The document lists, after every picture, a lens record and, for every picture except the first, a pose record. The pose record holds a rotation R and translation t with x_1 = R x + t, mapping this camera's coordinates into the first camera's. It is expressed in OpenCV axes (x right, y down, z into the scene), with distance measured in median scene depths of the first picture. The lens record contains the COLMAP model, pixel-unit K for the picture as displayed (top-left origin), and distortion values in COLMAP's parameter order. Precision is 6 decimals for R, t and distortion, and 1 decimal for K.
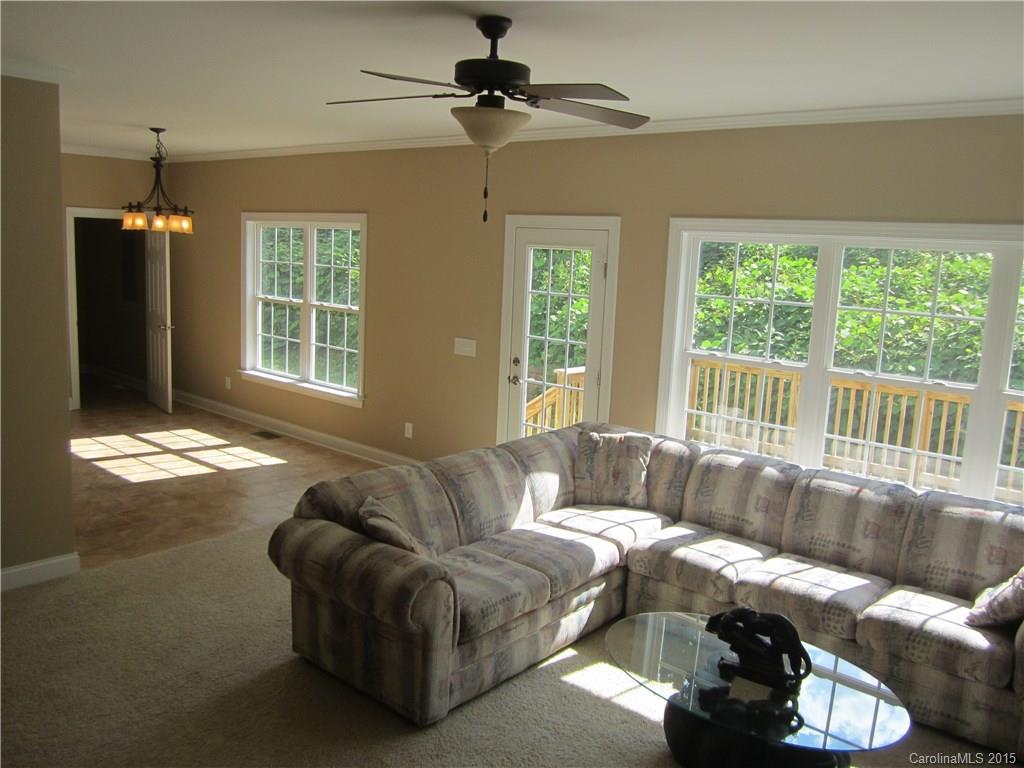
lens RADIAL K [[852.5, 0, 512.0], [0, 852.5, 384.0], [0, 0, 1]] dist [-0.033653, 0.005087]
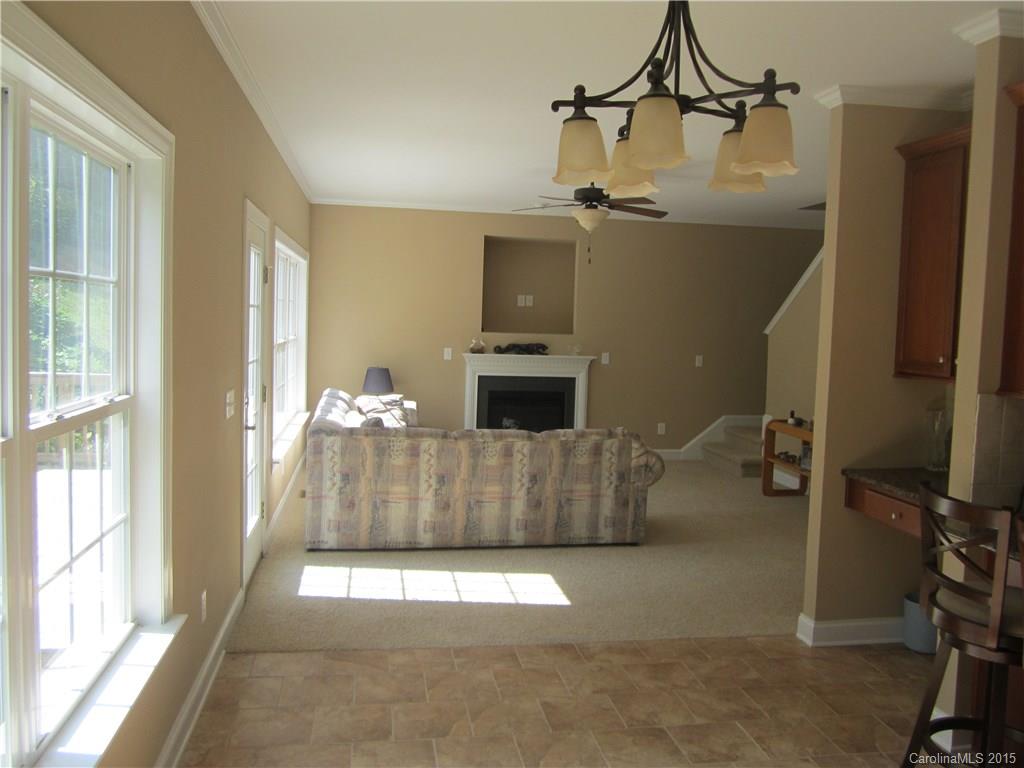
lens RADIAL K [[852.5, 0, 512.0], [0, 852.5, 384.0], [0, 0, 1]] dist [-0.033653, 0.005087]
pose [[-0.769914, -0.116228, 0.627473, -0.732228], [0.040274, 0.972464, 0.229548, -0.233906], [-0.636875, 0.202003, -0.744033, 1.634114]]
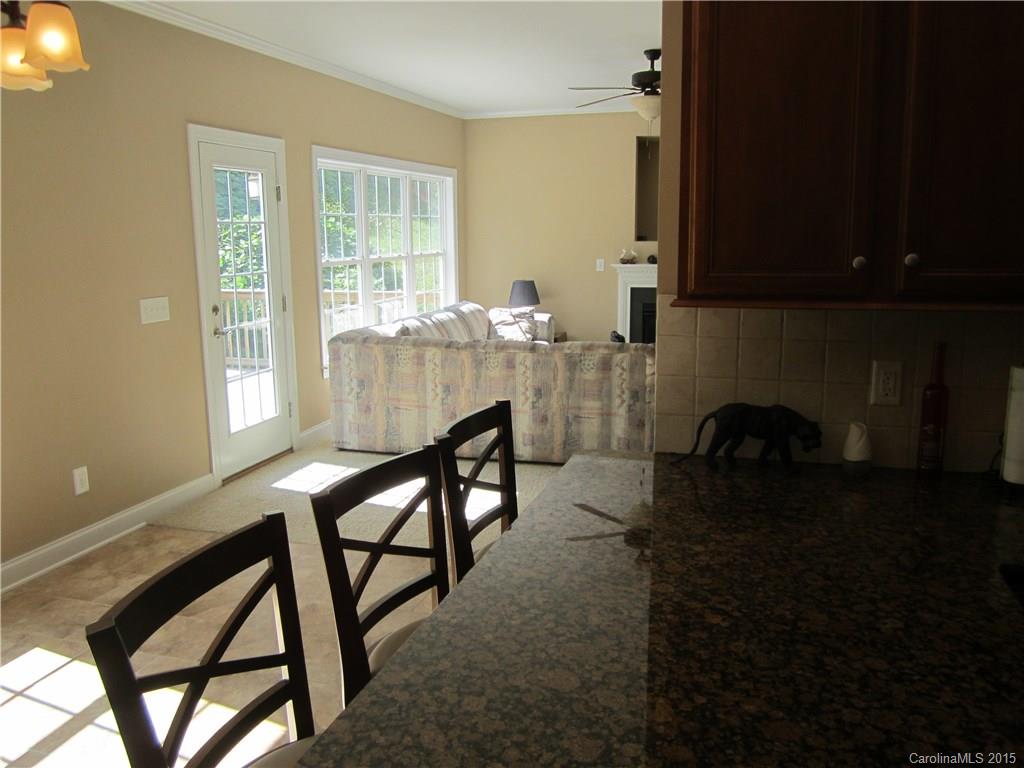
lens RADIAL K [[852.5, 0, 512.0], [0, 852.5, 384.0], [0, 0, 1]] dist [-0.033653, 0.005087]
pose [[-0.413677, -0.199989, 0.888187, -0.988970], [0.139979, 0.950004, 0.279104, -0.170271], [-0.899598, 0.239786, -0.365000, 1.240551]]
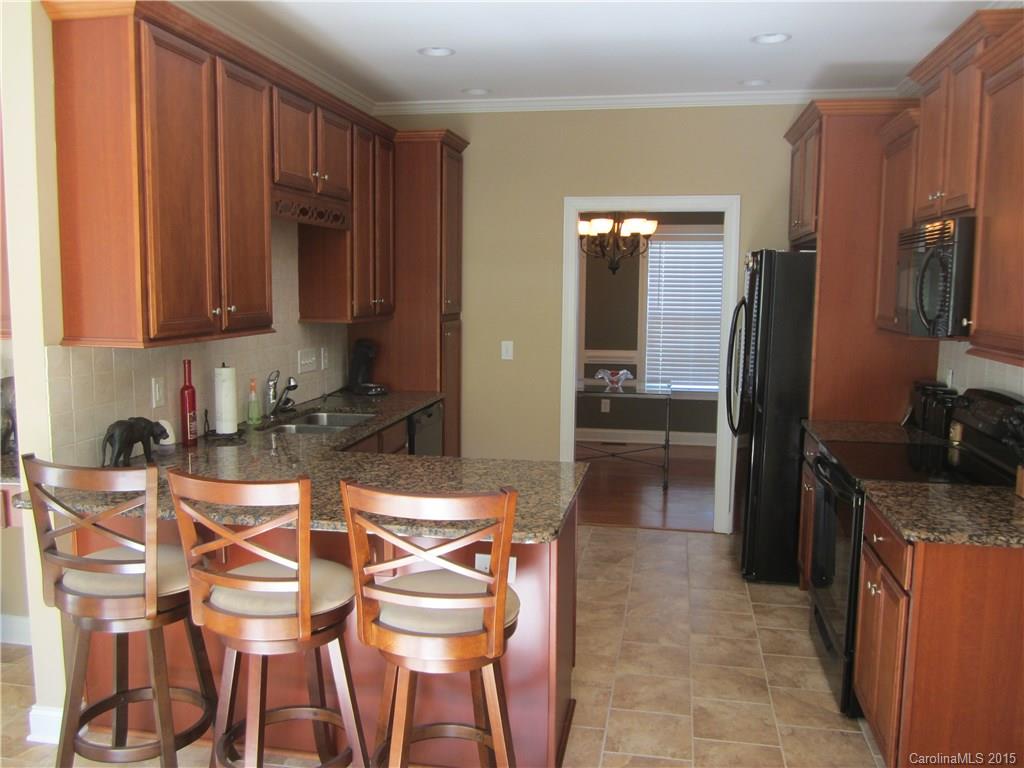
lens RADIAL K [[852.5, 0, 512.0], [0, 852.5, 384.0], [0, 0, 1]] dist [-0.033653, 0.005087]
pose [[-0.848821, 0.012041, -0.528543, -0.589239], [-0.127963, 0.965335, 0.227496, -0.210507], [0.512960, 0.260737, -0.817856, 1.565726]]
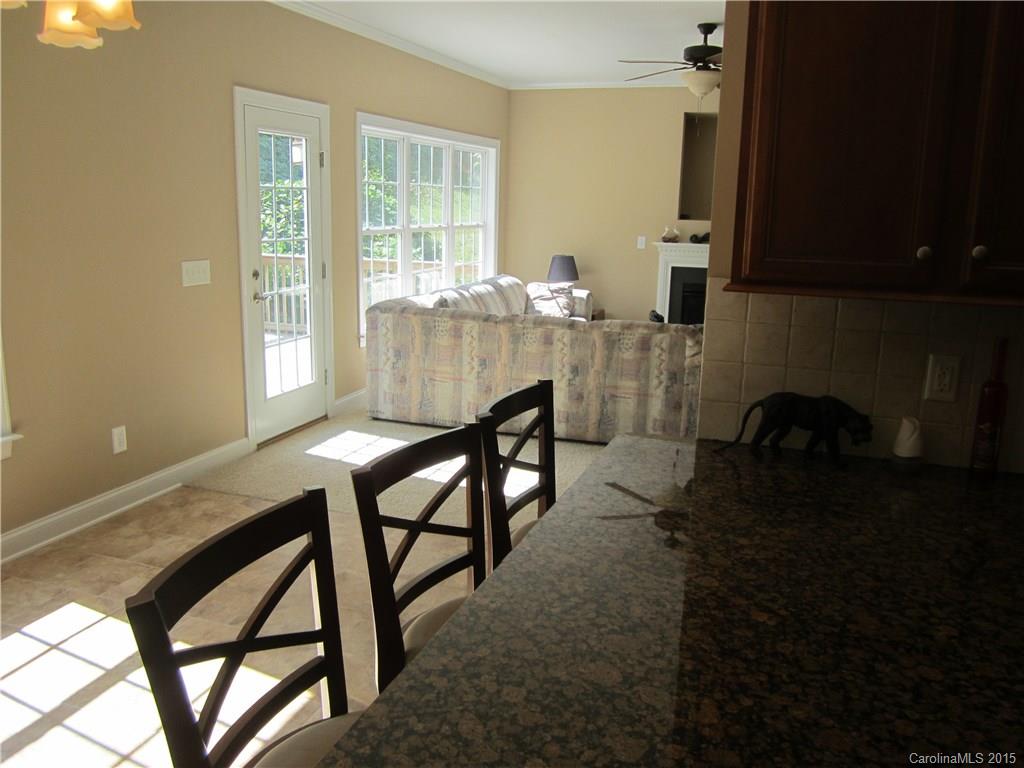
lens RADIAL K [[852.5, 0, 512.0], [0, 852.5, 384.0], [0, 0, 1]] dist [-0.033653, 0.005087]
pose [[-0.371110, -0.243417, 0.896117, -0.980047], [0.112742, 0.946081, 0.303679, -0.171134], [-0.921719, 0.213728, -0.323657, 1.242084]]
